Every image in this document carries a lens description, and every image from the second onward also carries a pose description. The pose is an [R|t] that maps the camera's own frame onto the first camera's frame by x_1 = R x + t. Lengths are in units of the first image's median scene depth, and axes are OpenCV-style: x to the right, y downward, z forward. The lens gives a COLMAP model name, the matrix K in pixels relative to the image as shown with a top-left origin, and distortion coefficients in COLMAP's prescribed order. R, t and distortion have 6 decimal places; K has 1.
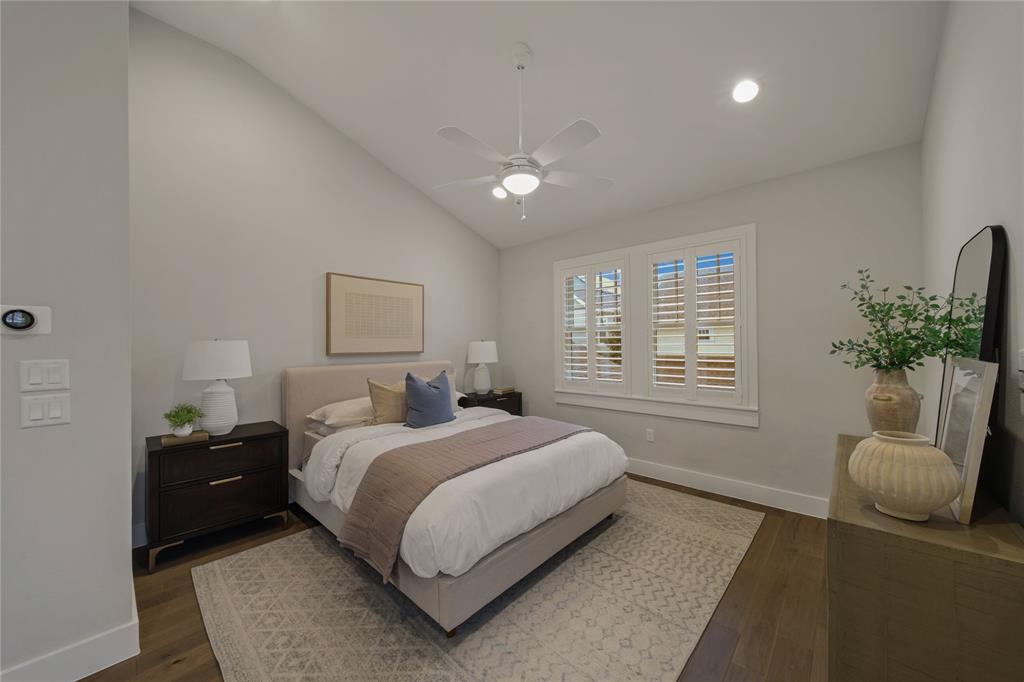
lens RADIAL K [[373.0, 0, 511.4], [0, 373.0, 341.5], [0, 0, 1]] dist [-0.001870, -0.000338]
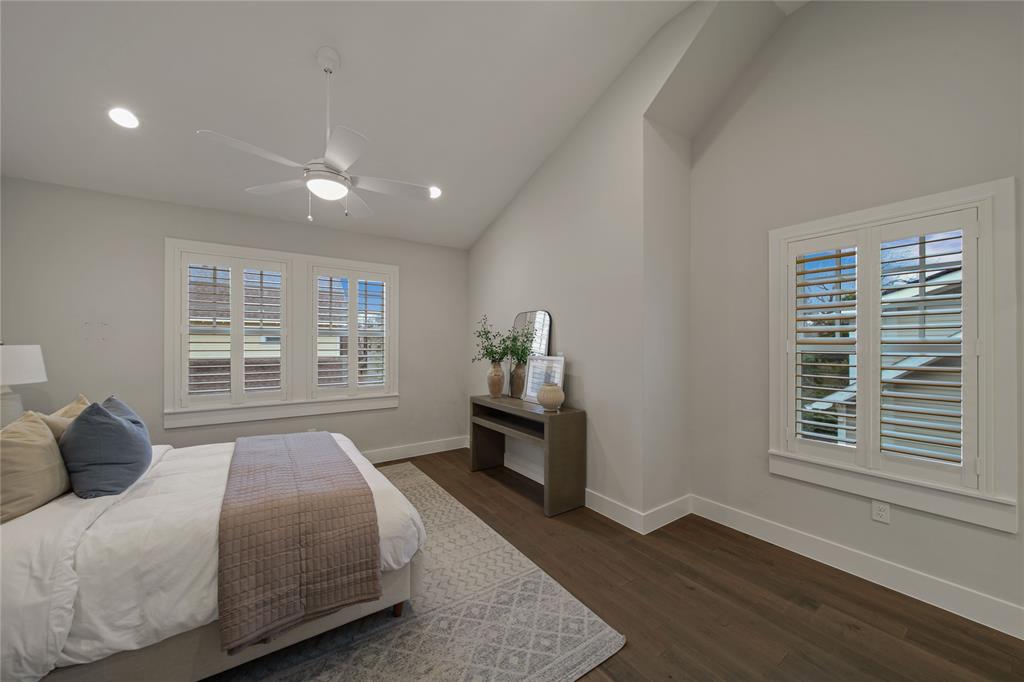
lens RADIAL K [[373.0, 0, 516.3], [0, 373.0, 347.1], [0, 0, 1]] dist [-0.001870, -0.000338]
pose [[0.213507, 0.002132, 0.976939, -0.758036], [-0.011776, 0.999931, 0.000392, -0.009626], [-0.976870, -0.011588, 0.213518, 0.275118]]
